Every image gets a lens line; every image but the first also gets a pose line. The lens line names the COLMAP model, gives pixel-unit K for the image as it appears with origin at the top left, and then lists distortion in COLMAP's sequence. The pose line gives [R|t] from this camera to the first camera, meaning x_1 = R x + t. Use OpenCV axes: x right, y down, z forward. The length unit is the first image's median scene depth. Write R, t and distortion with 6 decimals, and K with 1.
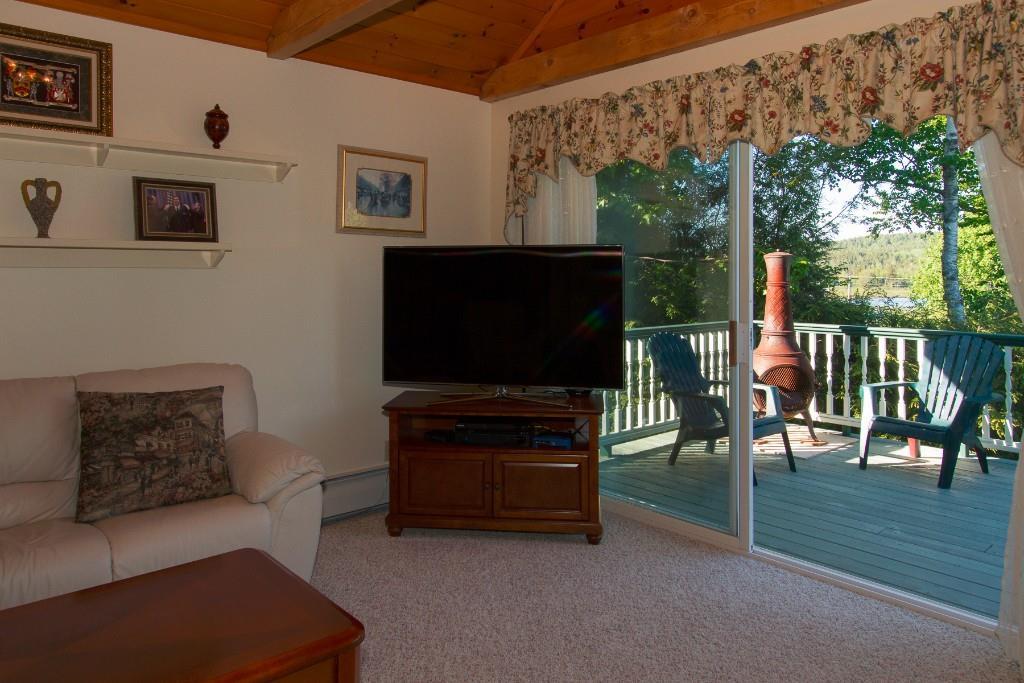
lens RADIAL K [[736.2, 0, 536.4], [0, 736.2, 262.6], [0, 0, 1]] dist [0.001600, 0.002678]
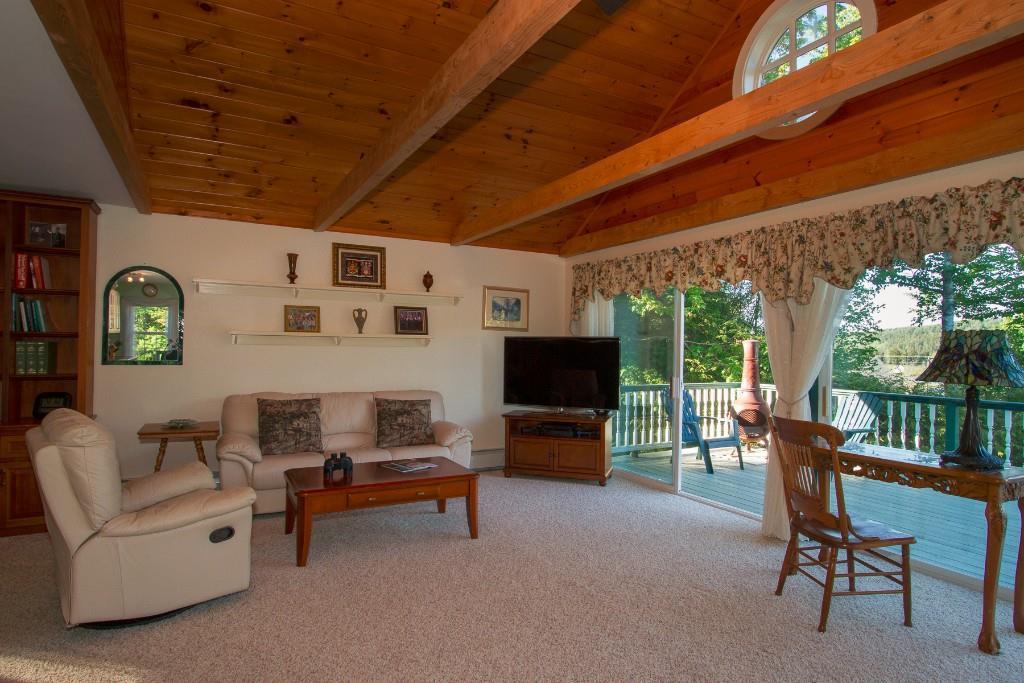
lens RADIAL K [[579.4, 0, 512.0], [0, 579.4, 341.5], [0, 0, 1]] dist [-0.000208, -0.000118]
pose [[0.969970, 0.007321, -0.243116, 0.220352], [-0.007292, 0.999973, 0.001022, -0.011678], [0.243117, 0.000781, 0.969997, -0.591550]]
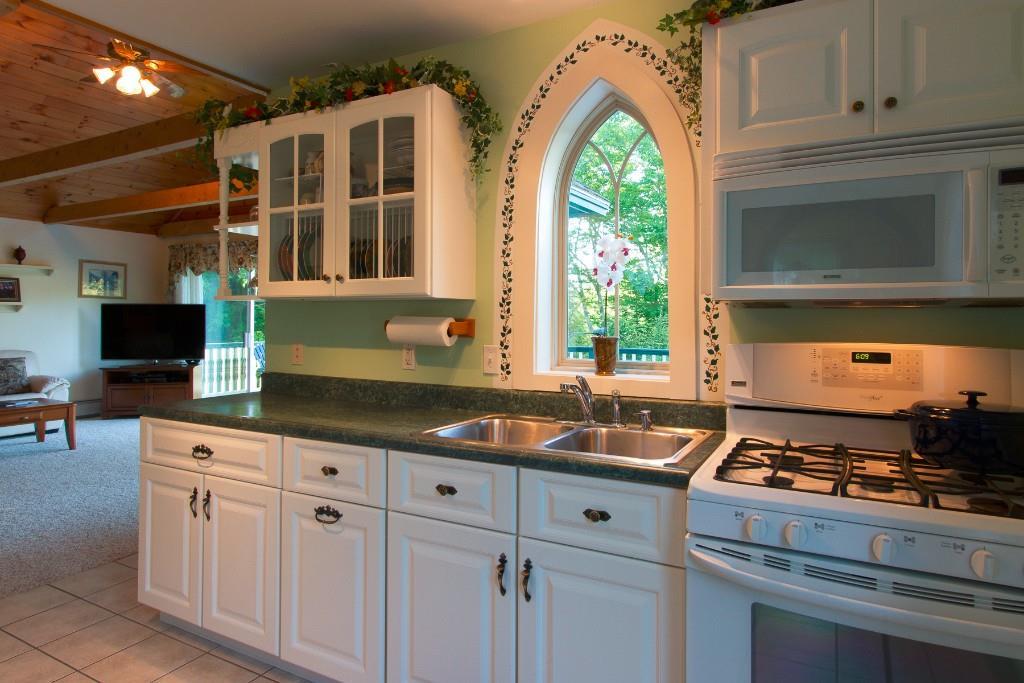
lens RADIAL K [[607.9, 0, 512.8], [0, 607.9, 317.1], [0, 0, 1]] dist [-0.002016, -0.001258]
pose [[0.949485, 0.001993, 0.313807, 0.493659], [-0.006669, 0.999882, 0.013827, -0.015741], [-0.313742, -0.015221, 0.949386, -1.442429]]
